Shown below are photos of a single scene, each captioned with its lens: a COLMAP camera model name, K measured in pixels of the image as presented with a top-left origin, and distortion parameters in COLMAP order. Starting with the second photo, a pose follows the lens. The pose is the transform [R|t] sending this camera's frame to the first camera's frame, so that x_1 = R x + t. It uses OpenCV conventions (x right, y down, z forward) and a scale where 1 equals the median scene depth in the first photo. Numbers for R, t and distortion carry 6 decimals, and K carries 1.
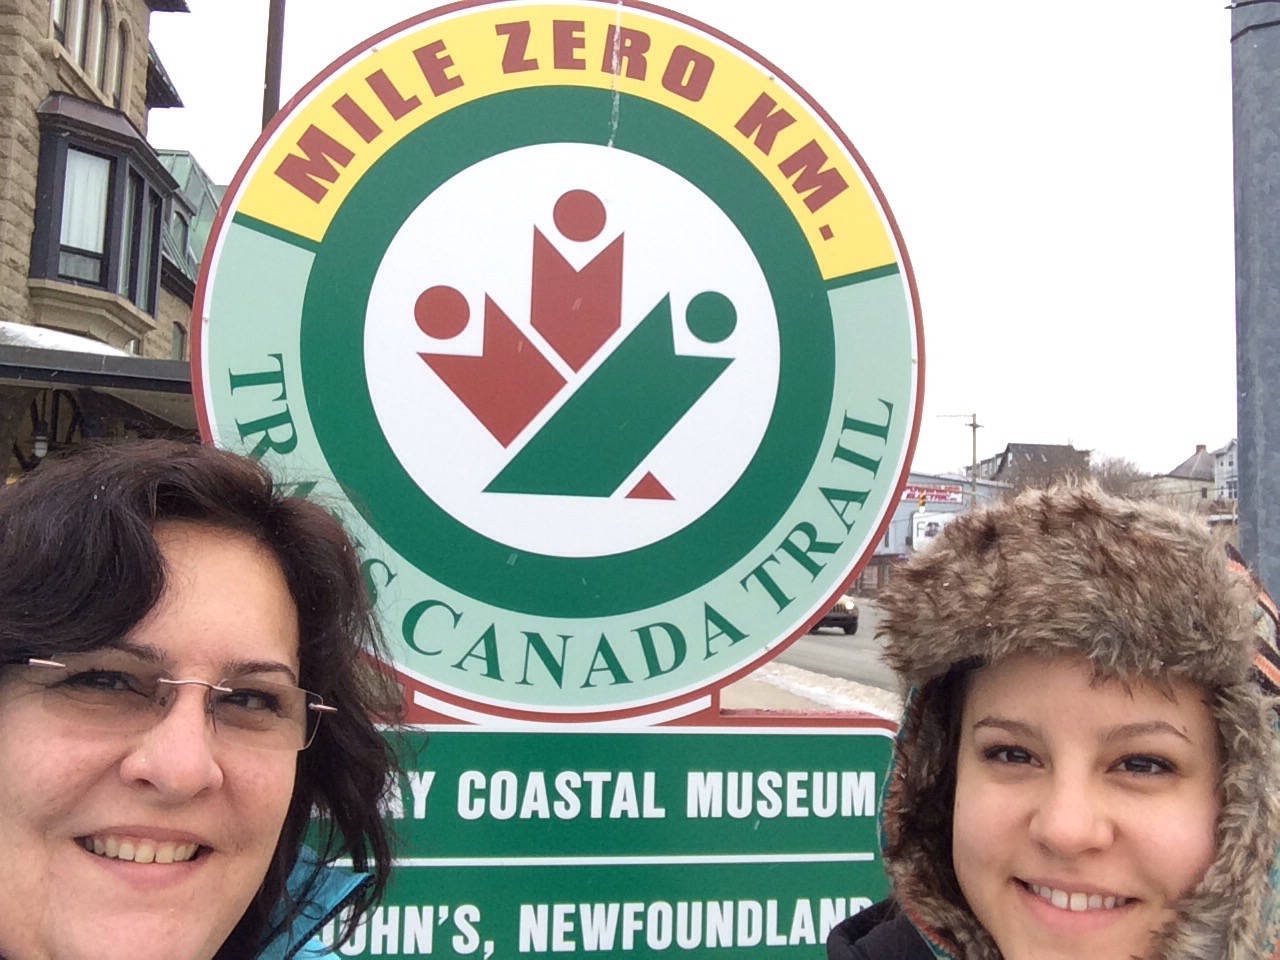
lens RADIAL K [[1157.8, 0, 639.5], [0, 1157.8, 470.9], [0, 0, 1]] dist [-0.022050, 0.000715]
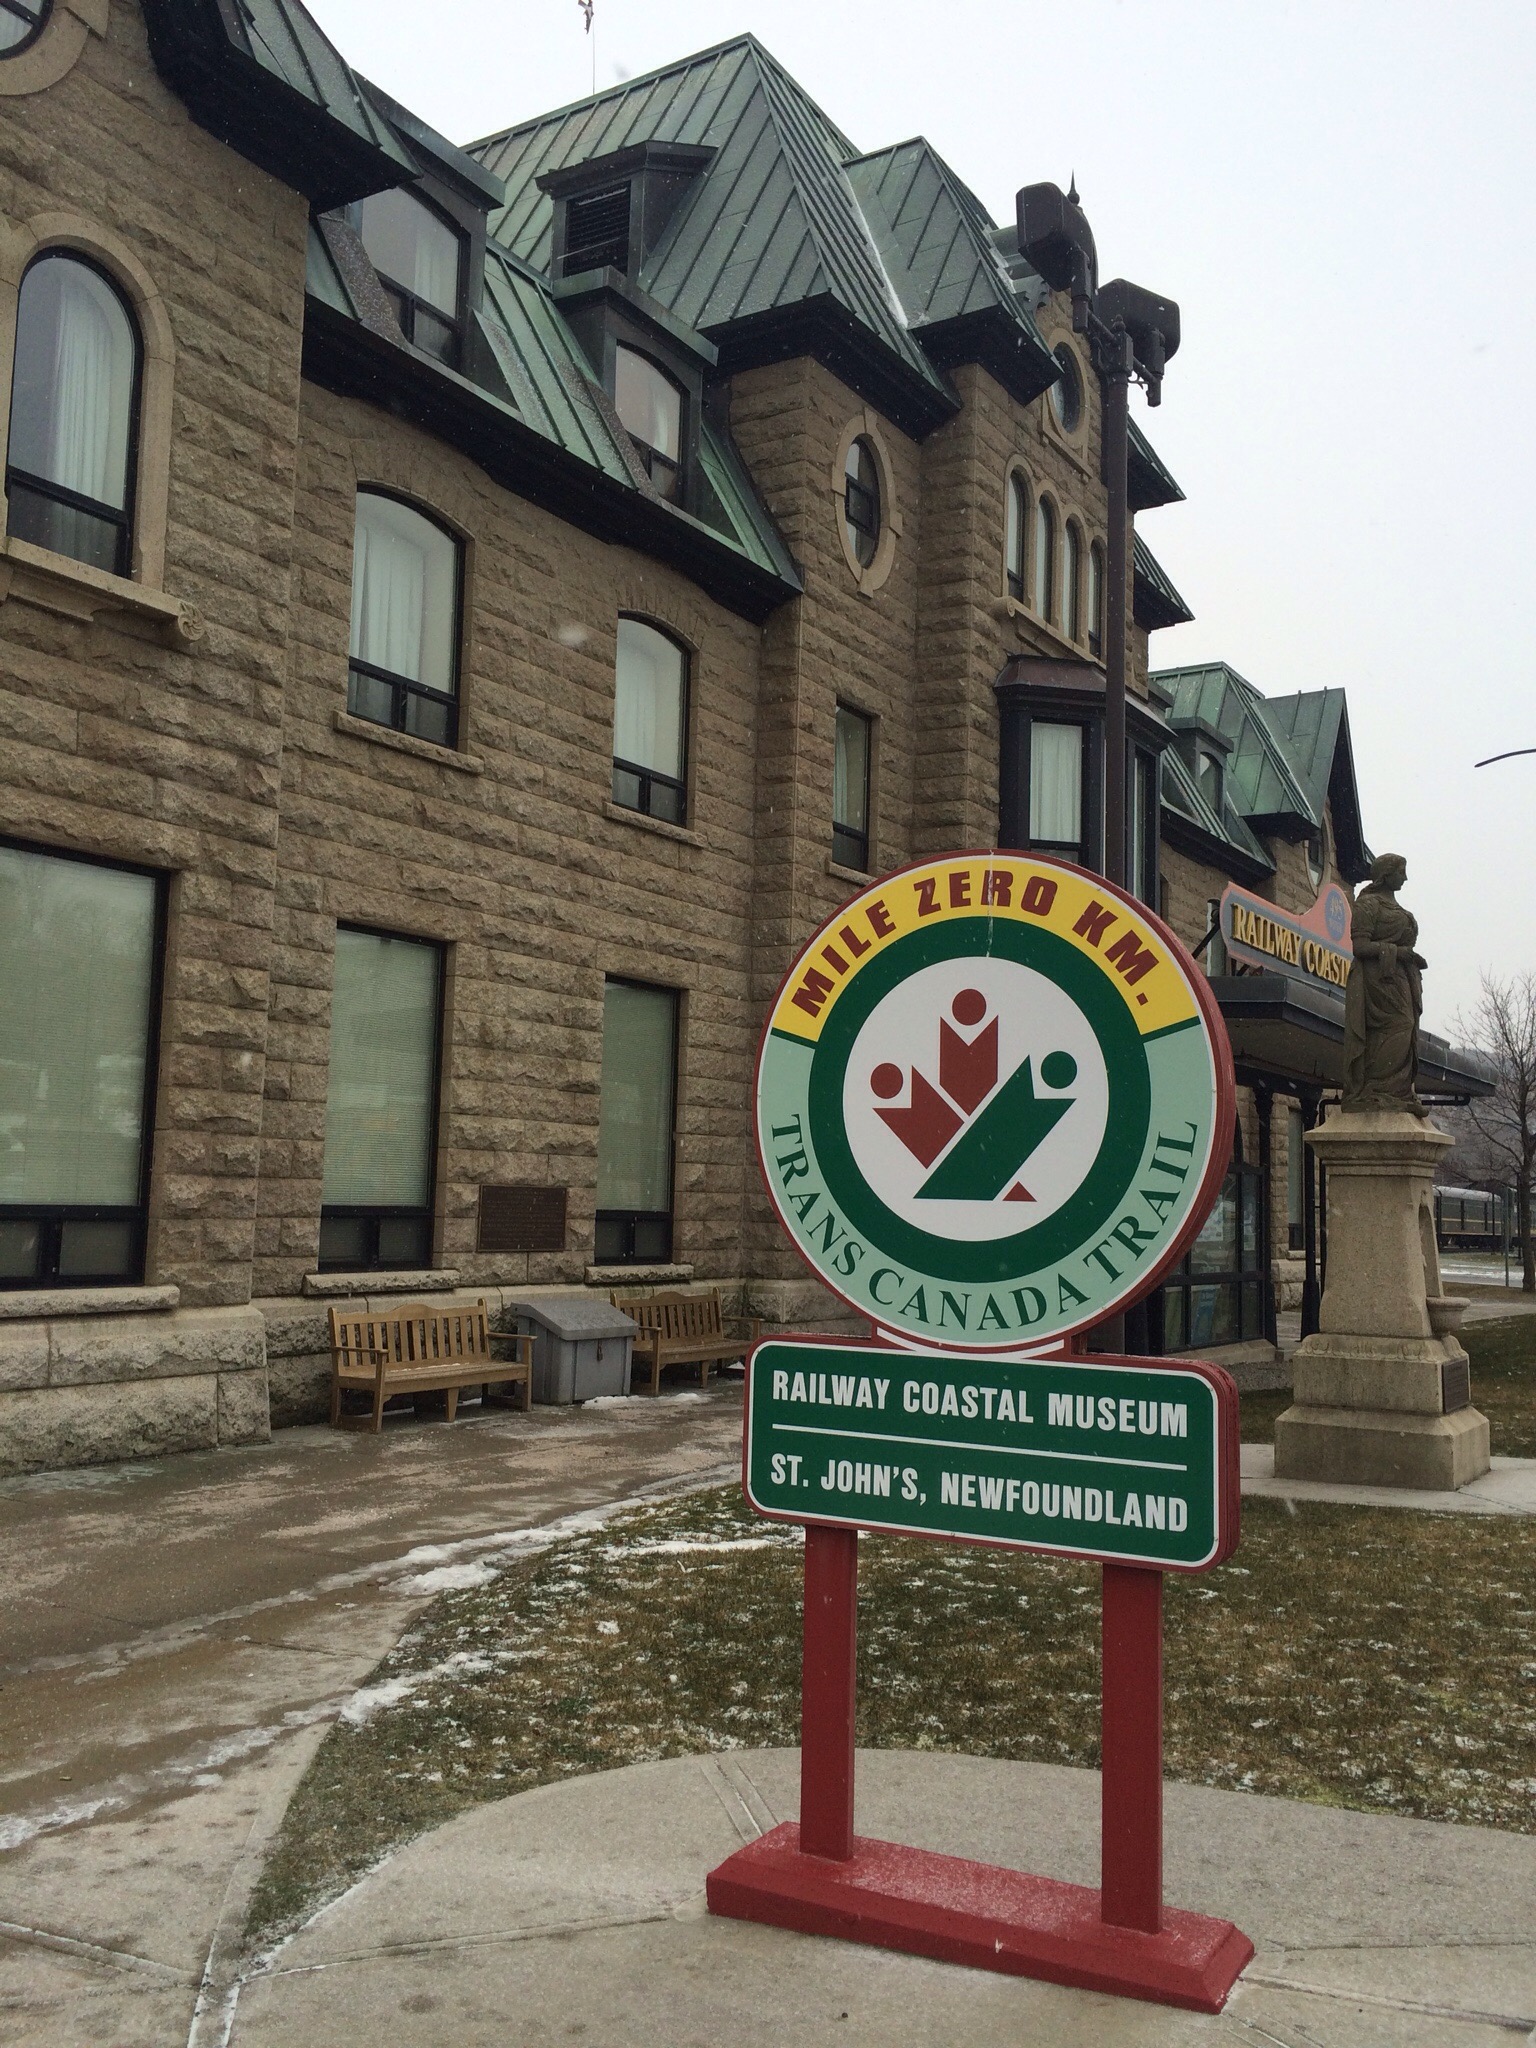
lens RADIAL K [[1801.5, 0, 767.2], [0, 1801.5, 1027.4], [0, 0, 1]] dist [0.000122, 0.005281]
pose [[0.775450, -0.067156, -0.627828, 1.188334], [0.049196, 0.997731, -0.045959, -0.103629], [0.629490, 0.004752, 0.776994, -0.939738]]
